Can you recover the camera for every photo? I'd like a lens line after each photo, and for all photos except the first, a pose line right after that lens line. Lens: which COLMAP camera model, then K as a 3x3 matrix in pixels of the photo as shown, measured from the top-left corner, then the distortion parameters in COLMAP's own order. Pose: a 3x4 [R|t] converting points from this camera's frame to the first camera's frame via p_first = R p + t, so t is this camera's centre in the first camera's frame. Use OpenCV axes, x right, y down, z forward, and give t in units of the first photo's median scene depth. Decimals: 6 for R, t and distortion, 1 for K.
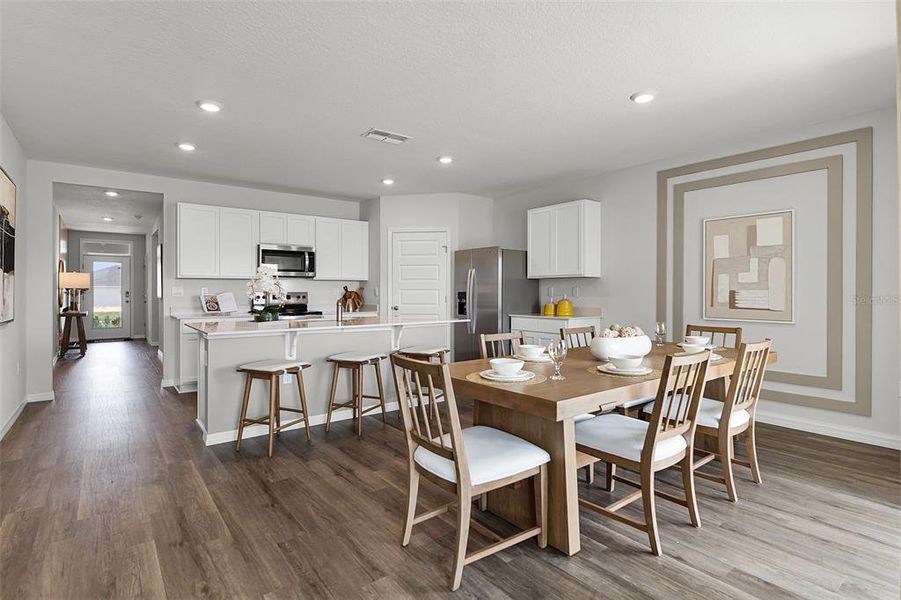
lens RADIAL K [[451.4, 0, 454.9], [0, 451.4, 290.9], [0, 0, 1]] dist [-0.001388, -0.000233]
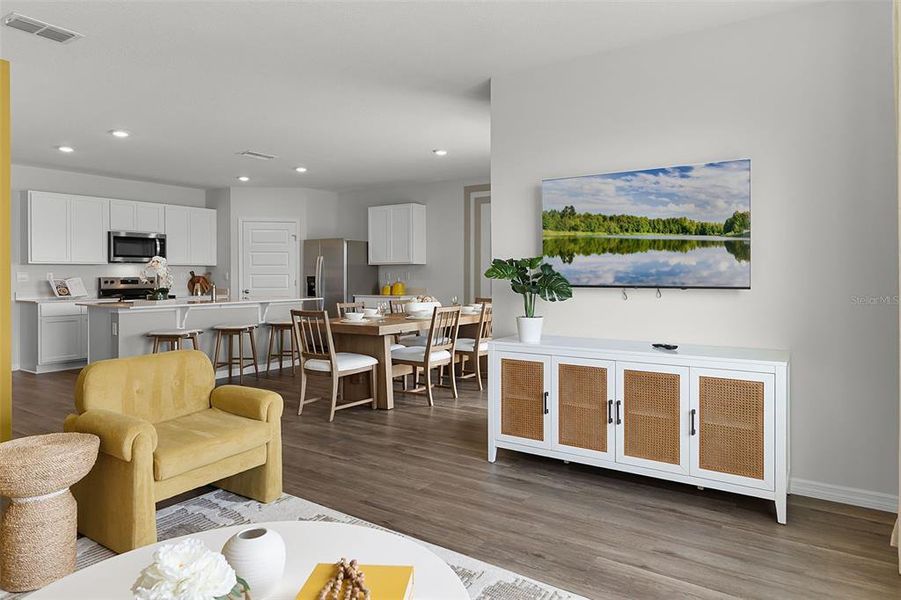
lens RADIAL K [[561.9, 0, 461.1], [0, 561.9, 278.9], [0, 0, 1]] dist [0.000785, -0.000300]
pose [[0.950096, -0.004943, 0.311918, -0.085337], [0.002869, 0.999971, 0.007109, -0.000190], [-0.311944, -0.005859, 0.950082, -0.595285]]
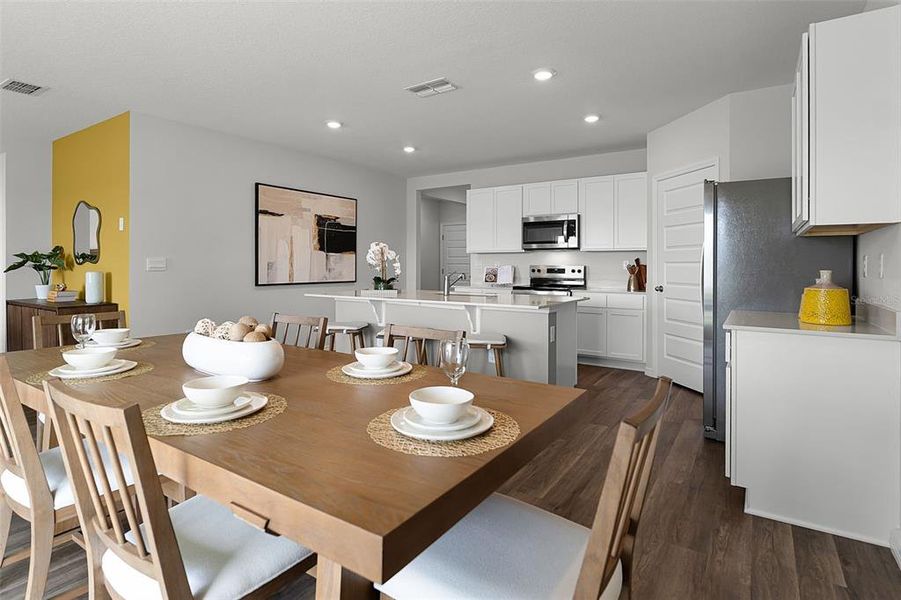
lens RADIAL K [[470.6, 0, 452.0], [0, 470.6, 263.0], [0, 0, 1]] dist [-0.000034, -0.000078]
pose [[0.324361, -0.002285, -0.945930, 0.615579], [-0.001897, 0.999993, -0.003066, 0.001061], [0.945931, 0.002789, 0.324355, 0.630794]]
